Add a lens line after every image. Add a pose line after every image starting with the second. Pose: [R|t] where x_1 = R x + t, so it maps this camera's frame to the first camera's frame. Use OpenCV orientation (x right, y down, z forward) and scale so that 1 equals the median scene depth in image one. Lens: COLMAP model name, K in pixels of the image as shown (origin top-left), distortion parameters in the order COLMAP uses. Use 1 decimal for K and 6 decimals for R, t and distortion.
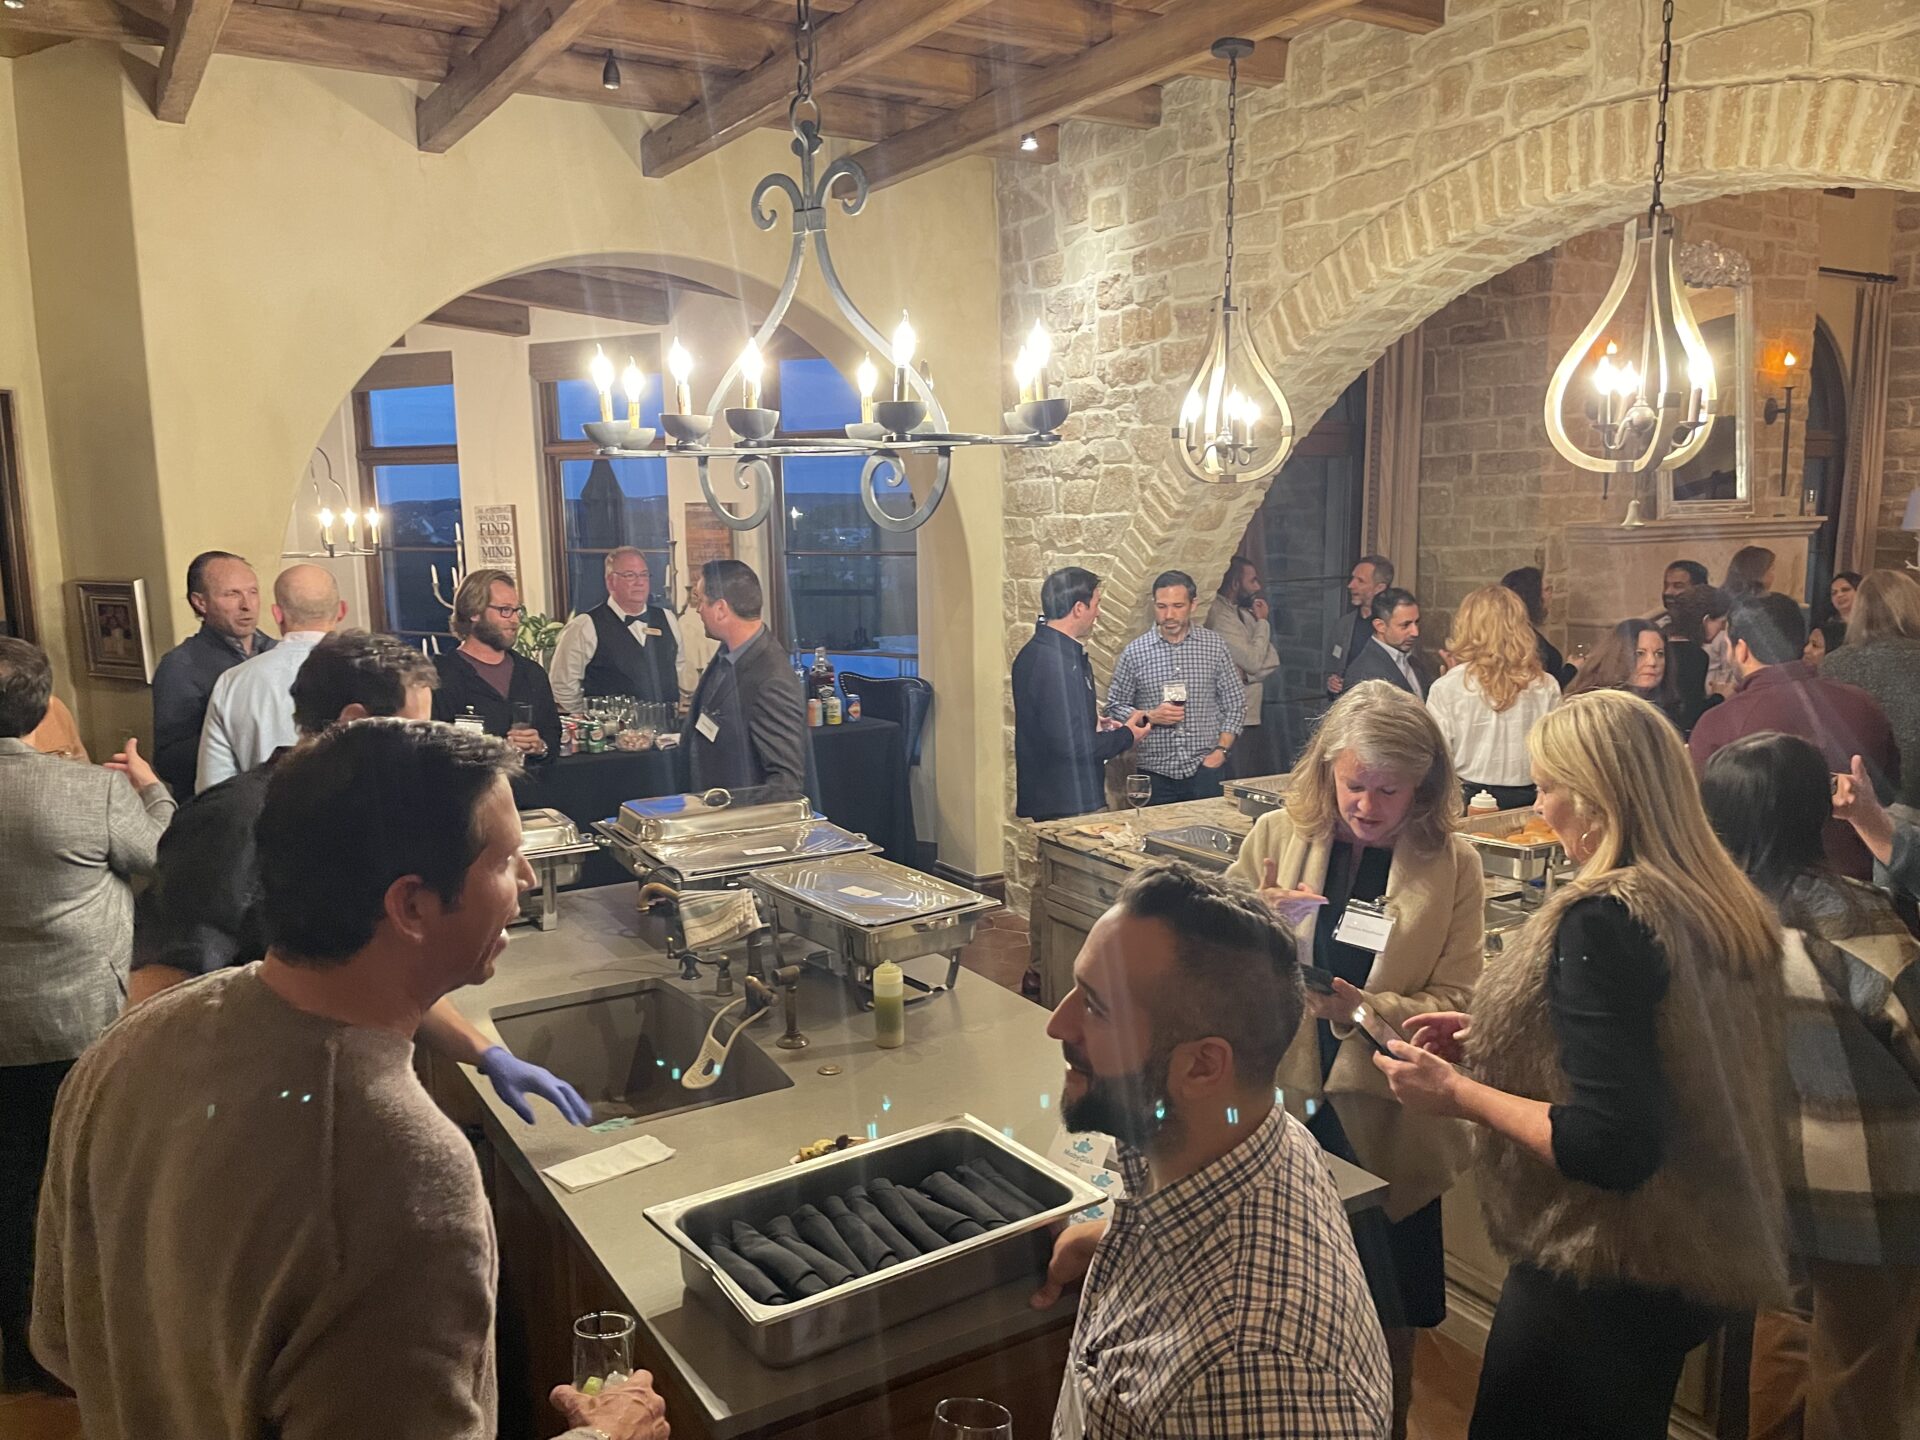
lens RADIAL K [[1451.5, 0, 964.1], [0, 1451.5, 718.8], [0, 0, 1]] dist [0.091701, -0.119337]
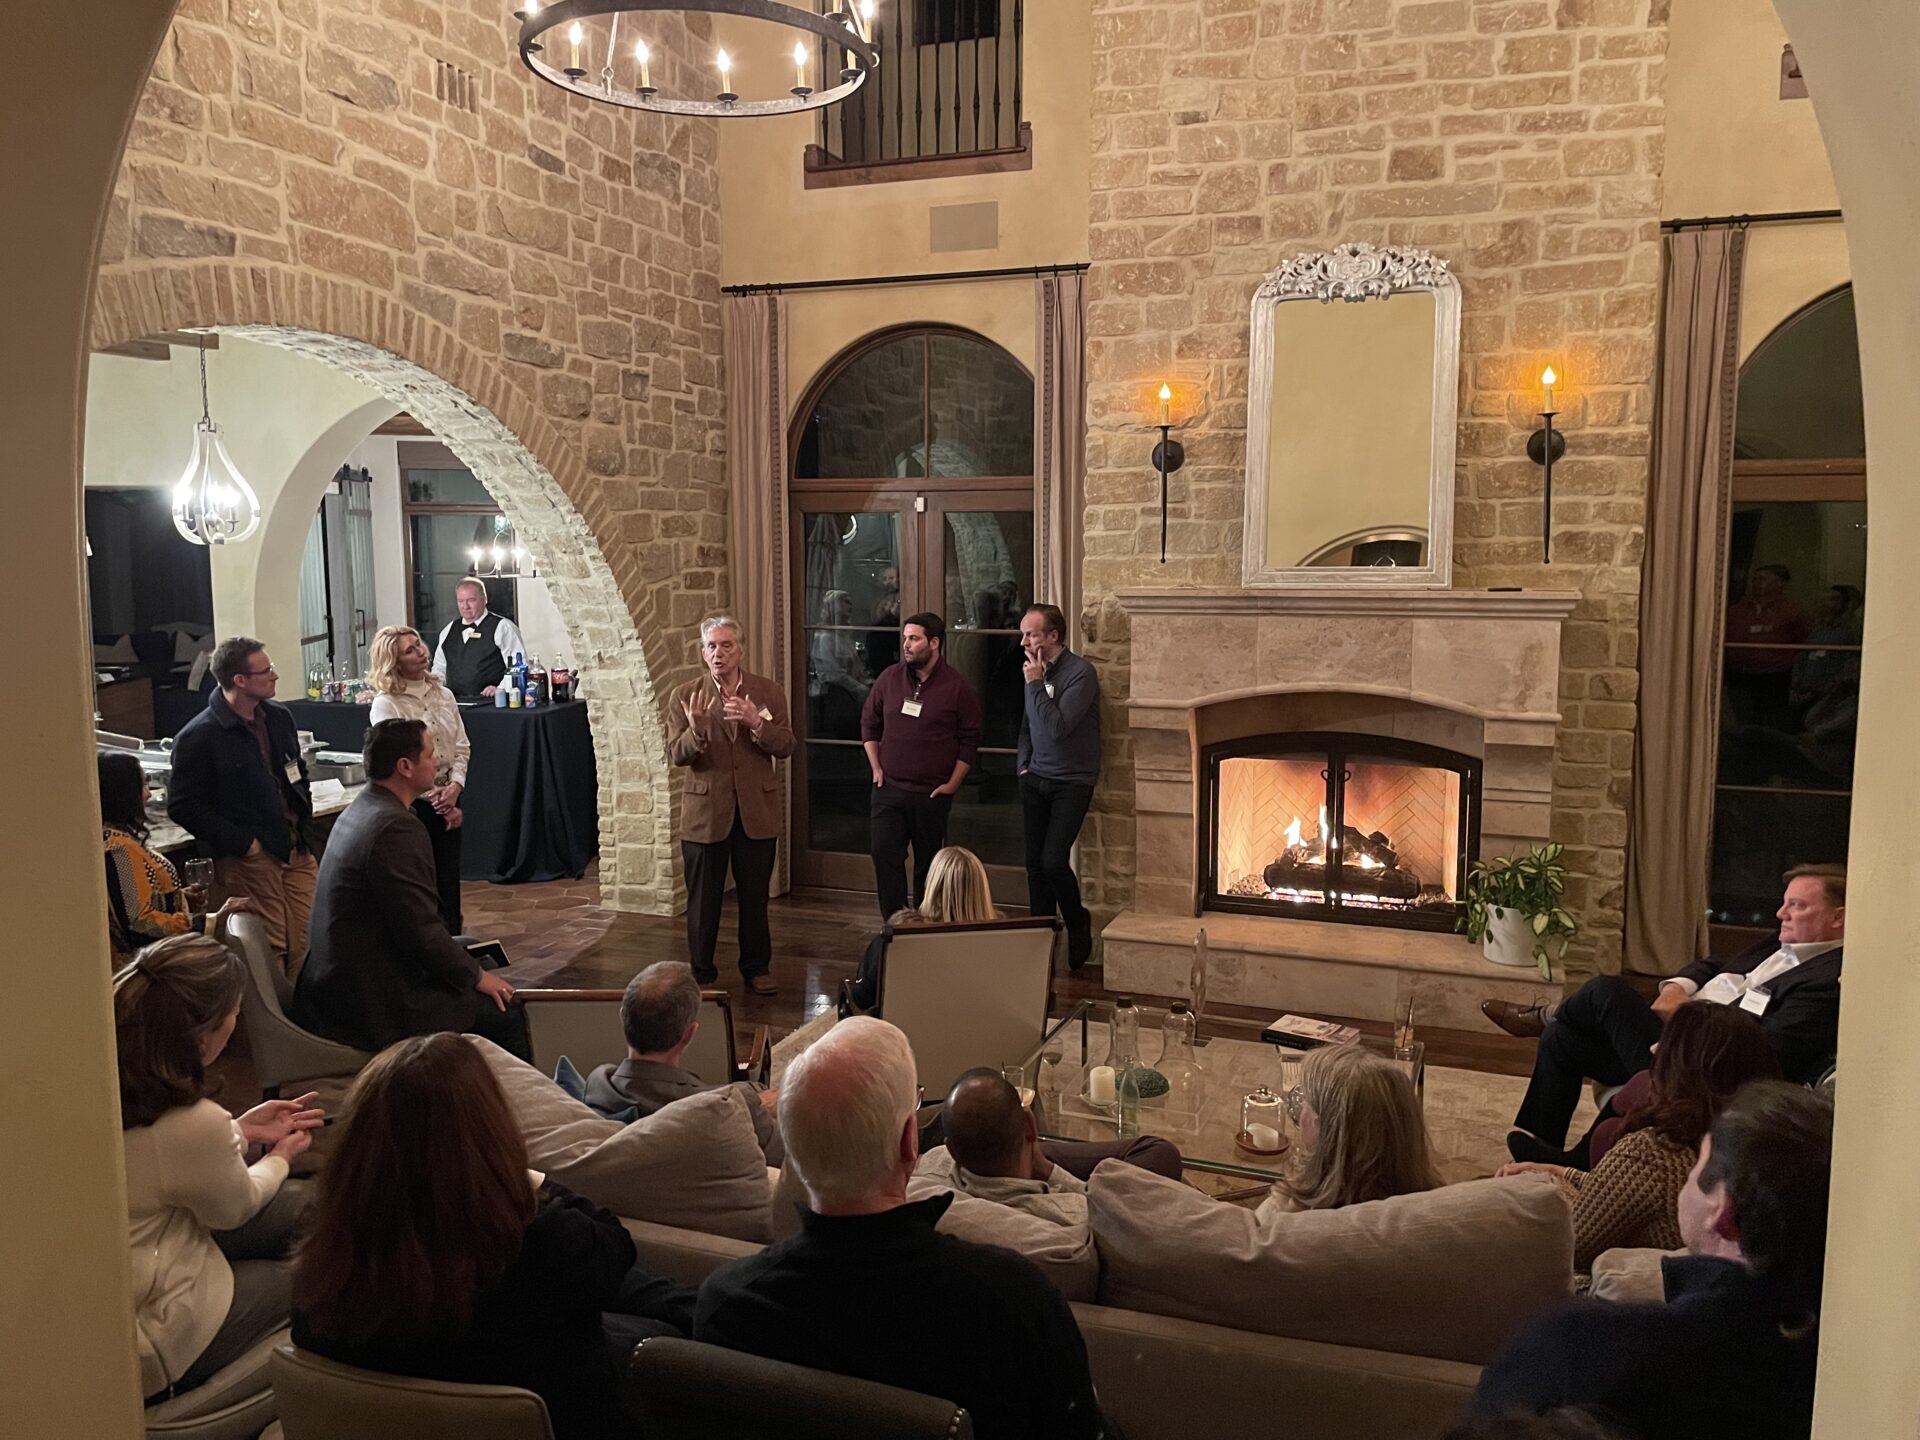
lens RADIAL K [[1451.5, 0, 967.2], [0, 1451.5, 699.6], [0, 0, 1]] dist [0.091701, -0.119337]
pose [[0.624716, 0.095256, -0.775020, 1.012143], [-0.120290, 0.992424, 0.025016, -0.073326], [0.771531, 0.077599, 0.631441, 0.354210]]
